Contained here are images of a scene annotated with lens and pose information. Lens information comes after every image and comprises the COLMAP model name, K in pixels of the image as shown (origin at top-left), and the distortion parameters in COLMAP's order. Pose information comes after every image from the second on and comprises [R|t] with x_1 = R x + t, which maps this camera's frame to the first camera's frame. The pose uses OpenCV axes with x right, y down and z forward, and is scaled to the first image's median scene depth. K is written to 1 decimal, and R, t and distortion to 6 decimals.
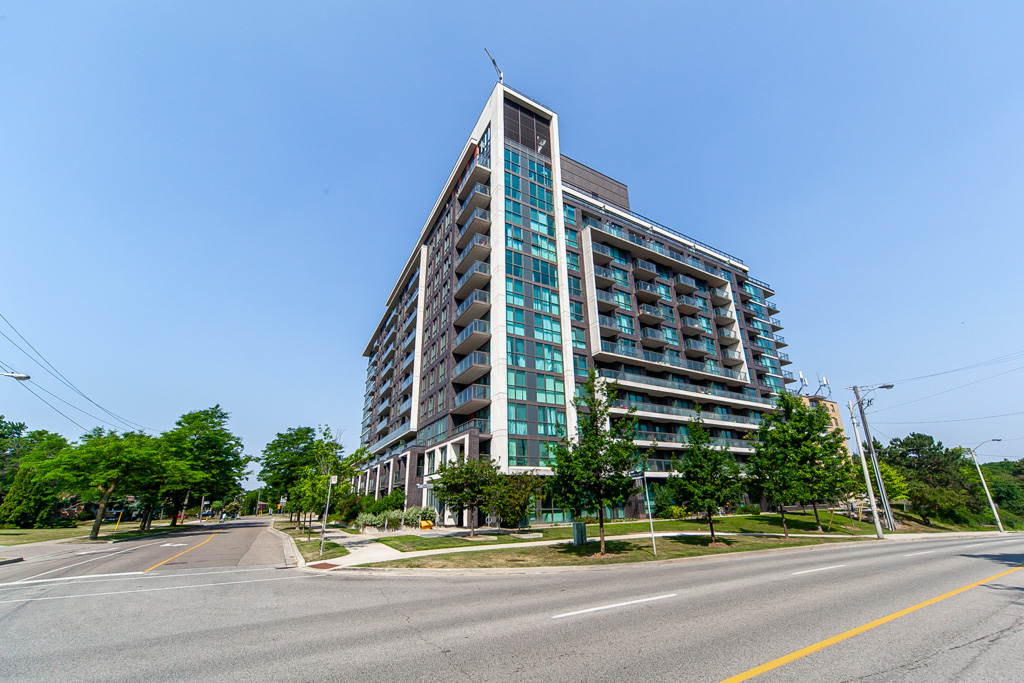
lens RADIAL K [[401.1, 0, 526.6], [0, 401.1, 367.1], [0, 0, 1]] dist [0.000818, 0.000084]
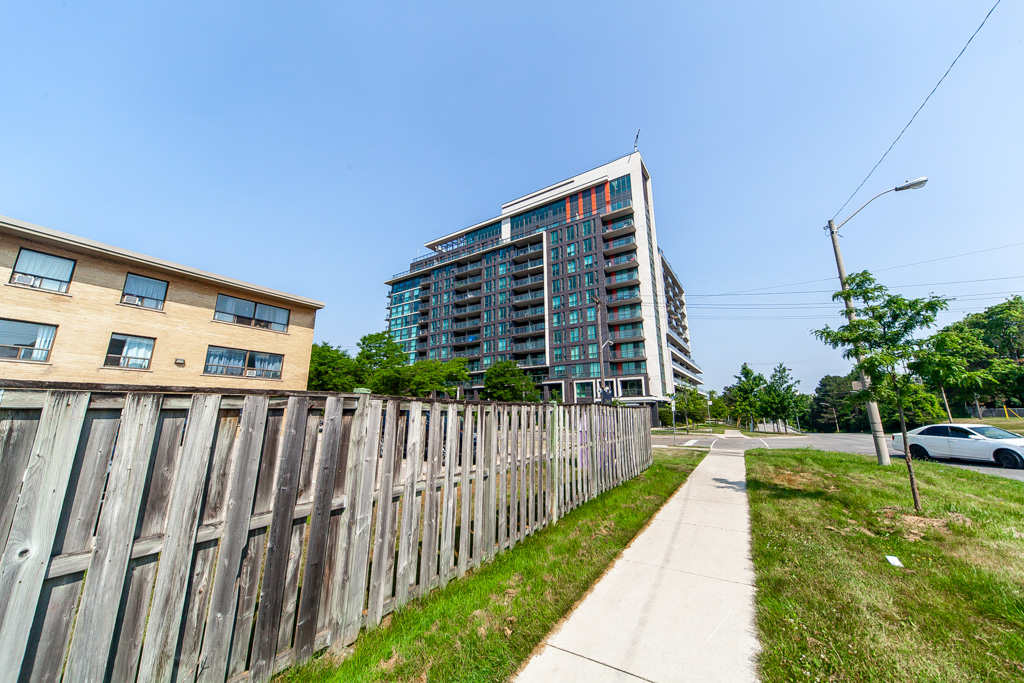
lens RADIAL K [[360.3, 0, 517.5], [0, 360.3, 326.6], [0, 0, 1]] dist [-0.000380, -0.000074]
pose [[0.895689, 0.126424, 0.426332, -1.005170], [-0.158089, 0.986632, 0.039557, -0.020442], [-0.415632, -0.102830, 0.903701, -0.138559]]
